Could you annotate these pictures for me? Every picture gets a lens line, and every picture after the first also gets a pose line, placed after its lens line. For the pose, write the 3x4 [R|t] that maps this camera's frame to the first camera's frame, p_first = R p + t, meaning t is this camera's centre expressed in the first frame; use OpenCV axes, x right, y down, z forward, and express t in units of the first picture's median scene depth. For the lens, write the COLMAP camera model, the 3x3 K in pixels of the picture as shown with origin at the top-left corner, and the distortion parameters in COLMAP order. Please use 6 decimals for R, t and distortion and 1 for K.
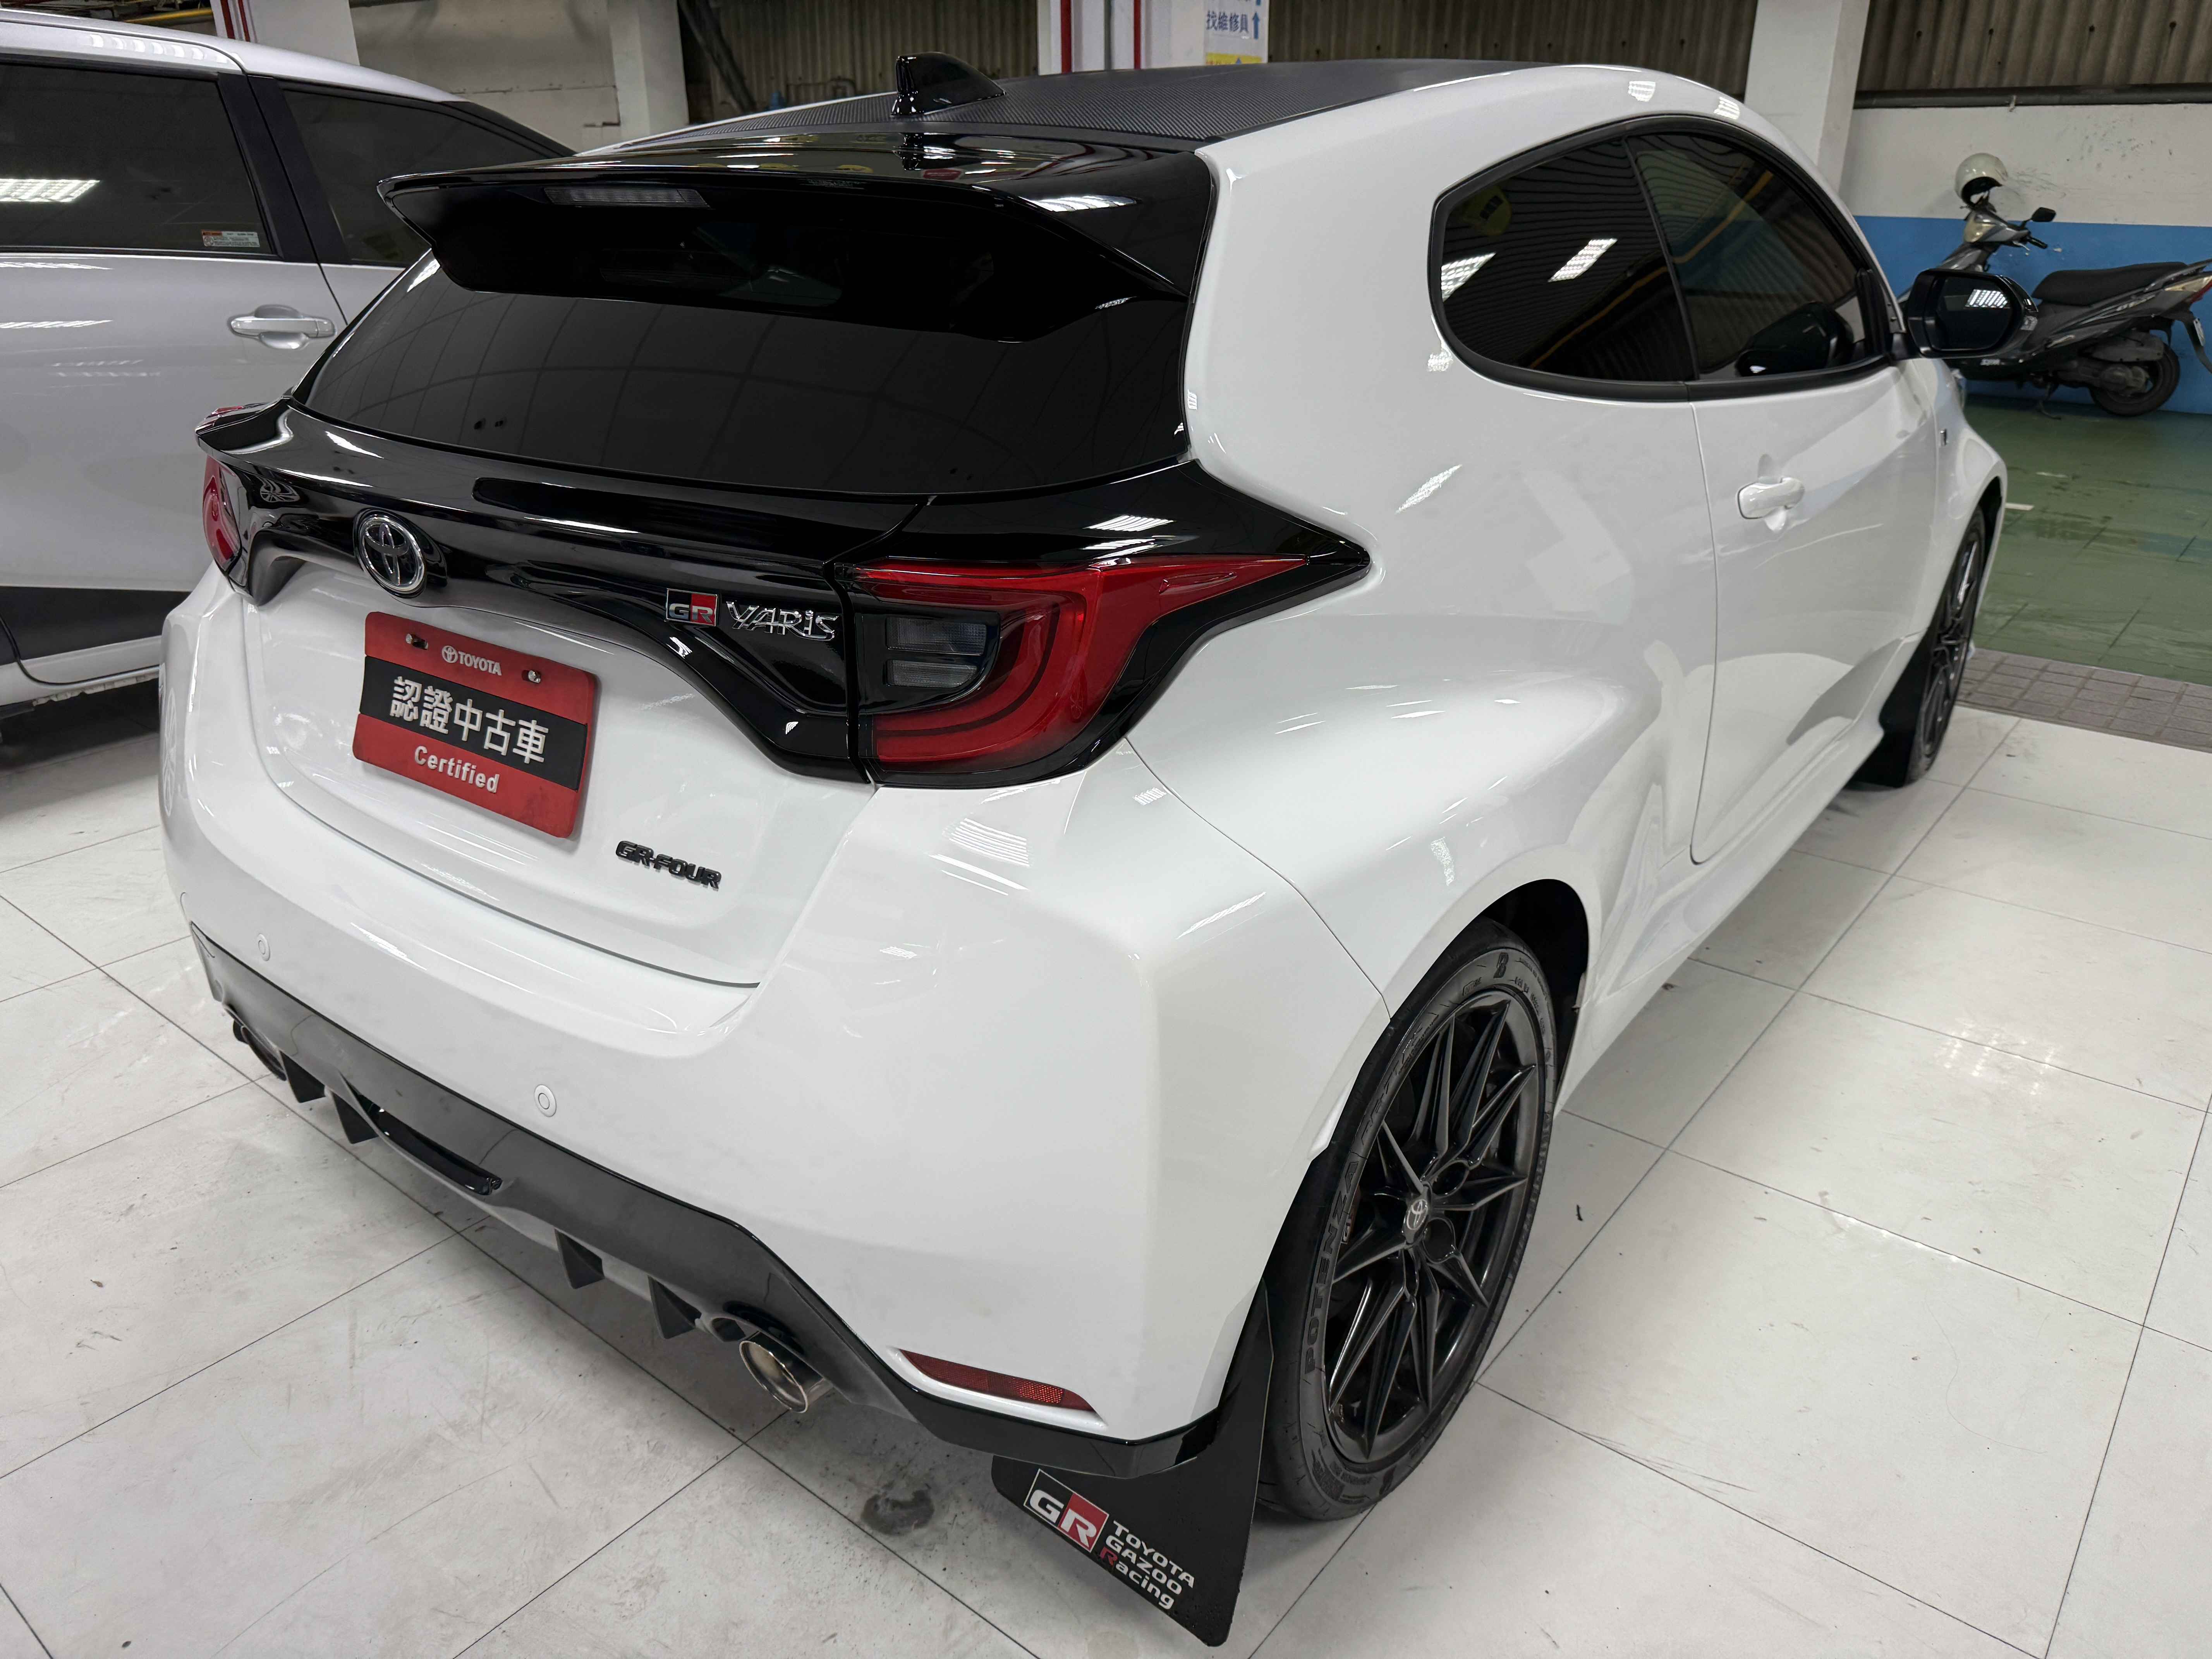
lens RADIAL K [[1549.1, 0, 1114.6], [0, 1549.1, 824.8], [0, 0, 1]] dist [0.019144, -0.023613]
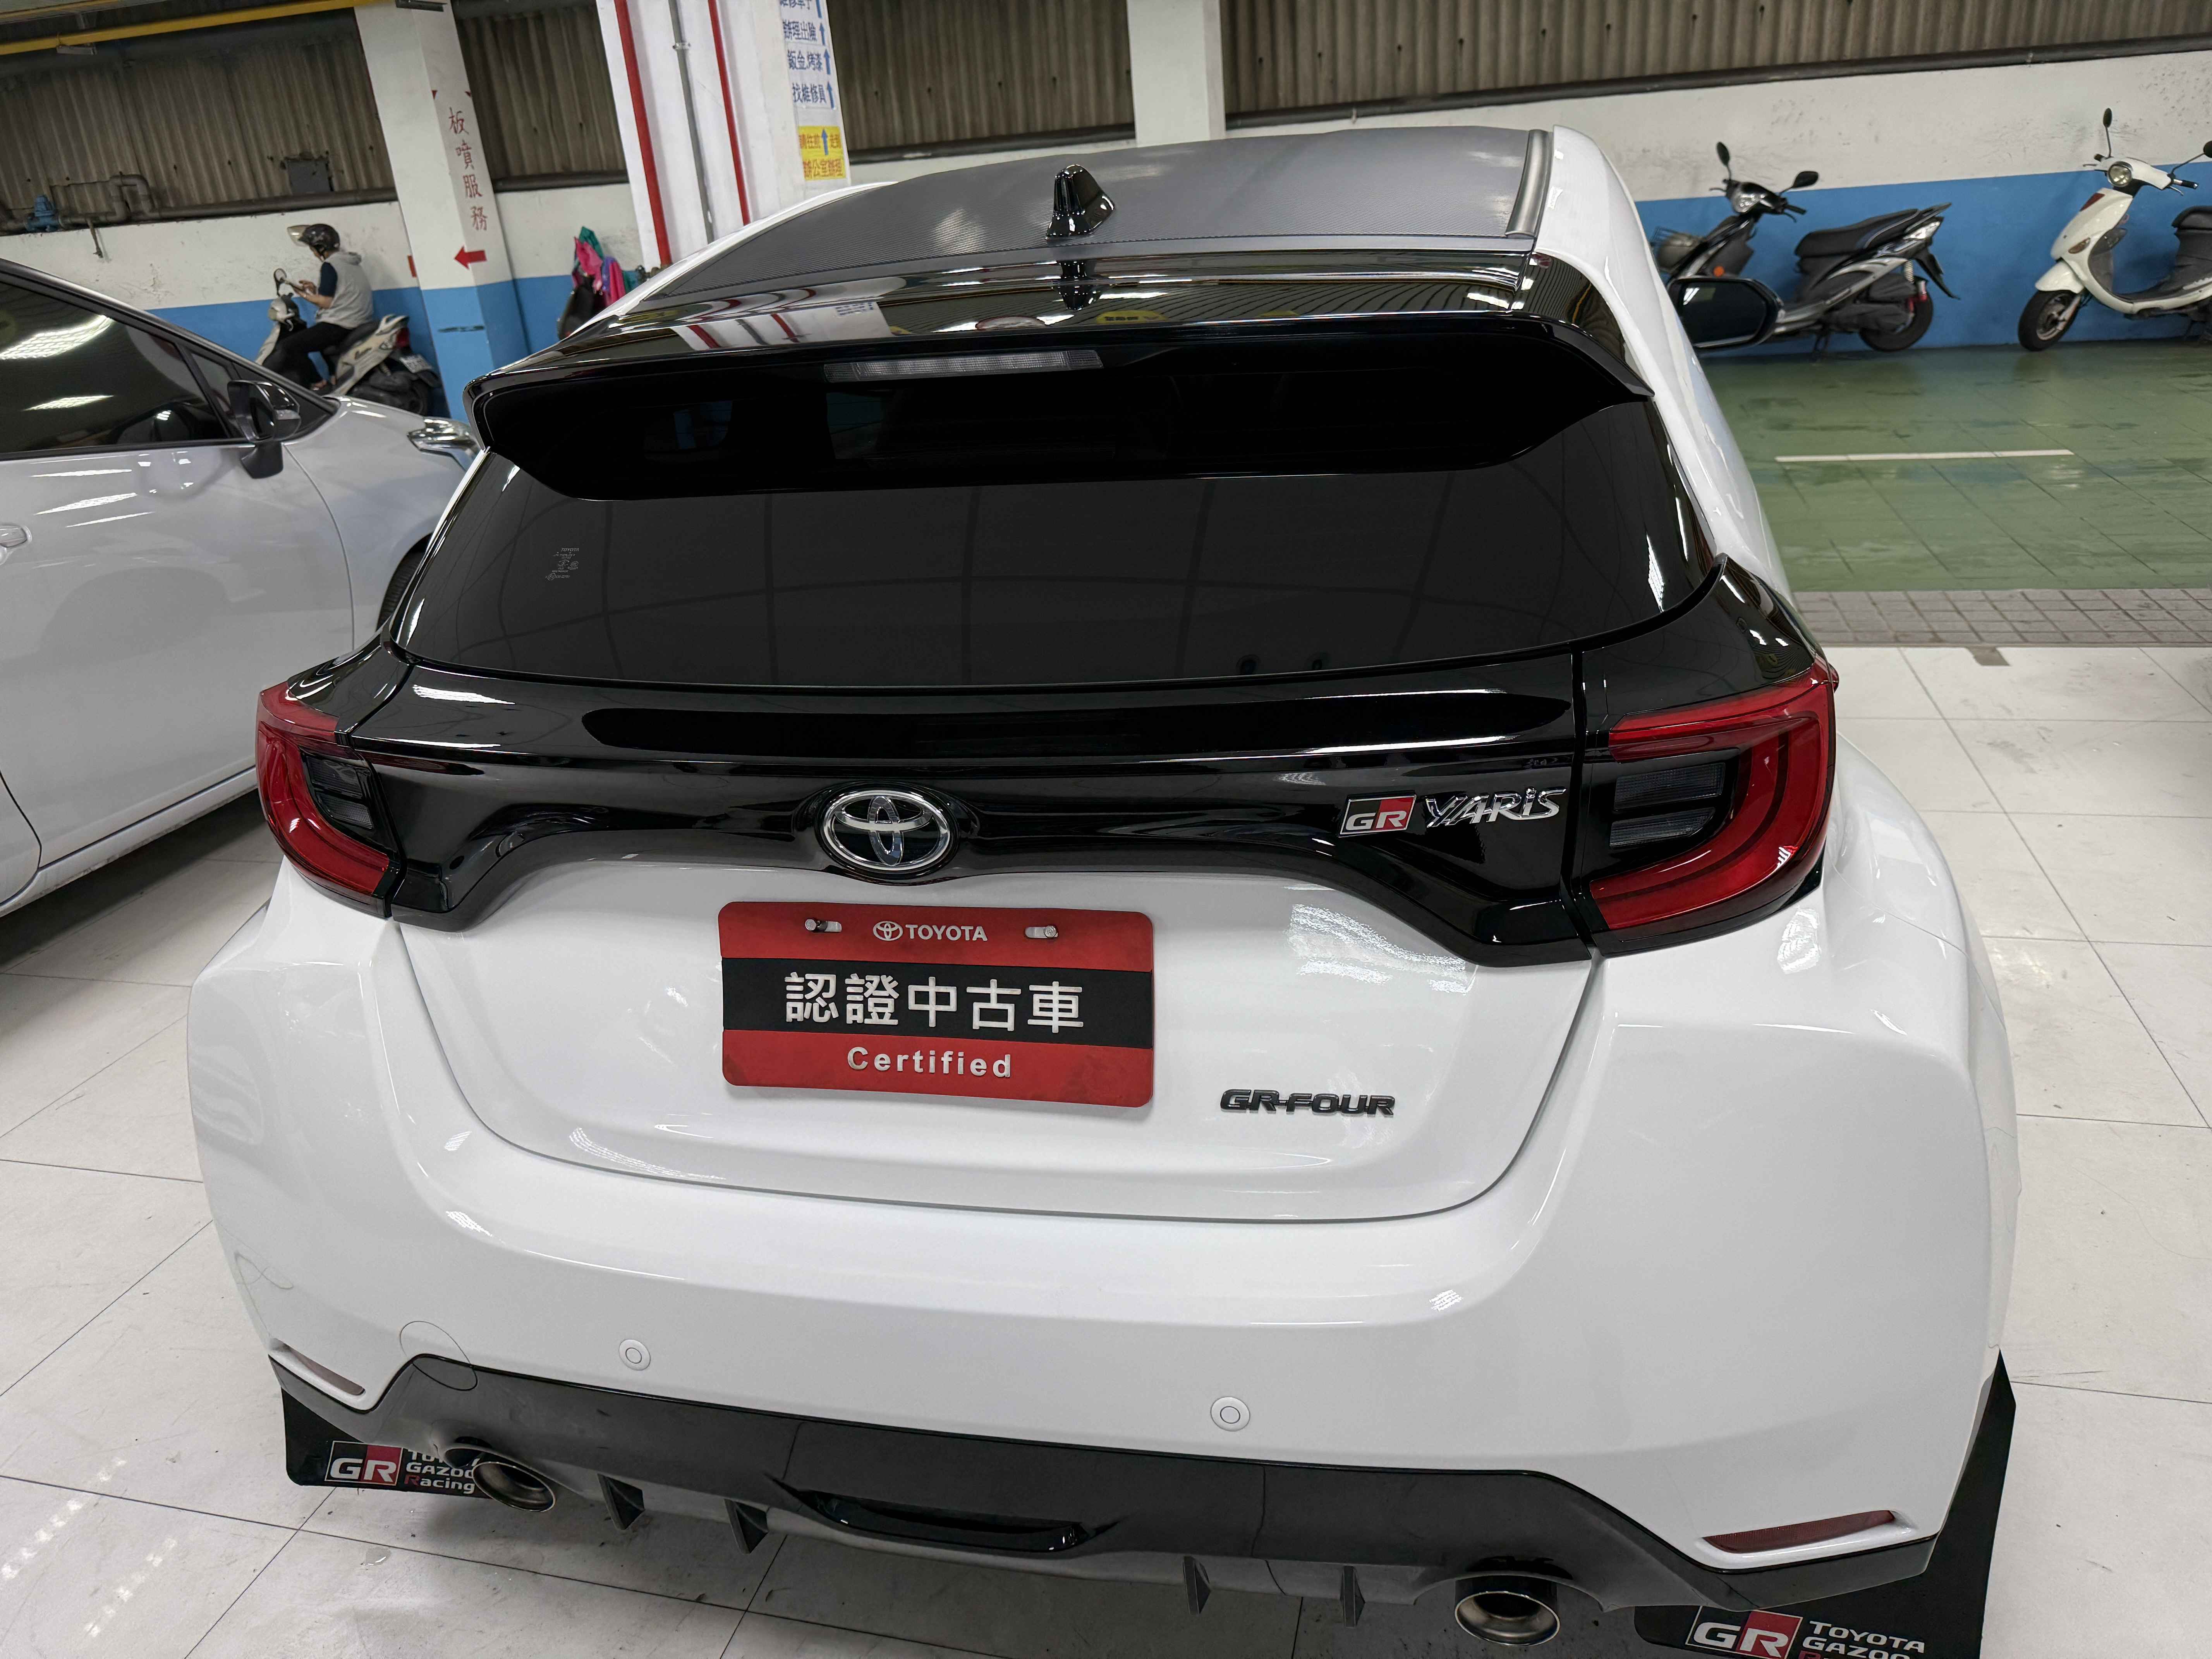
lens RADIAL K [[1549.1, 0, 1110.0], [0, 1549.1, 827.8], [0, 0, 1]] dist [0.019144, -0.023613]
pose [[0.914182, -0.221808, 0.339224, -0.596530], [0.229051, 0.973227, 0.019089, -0.153963], [-0.334376, 0.060249, 0.940512, 0.180449]]
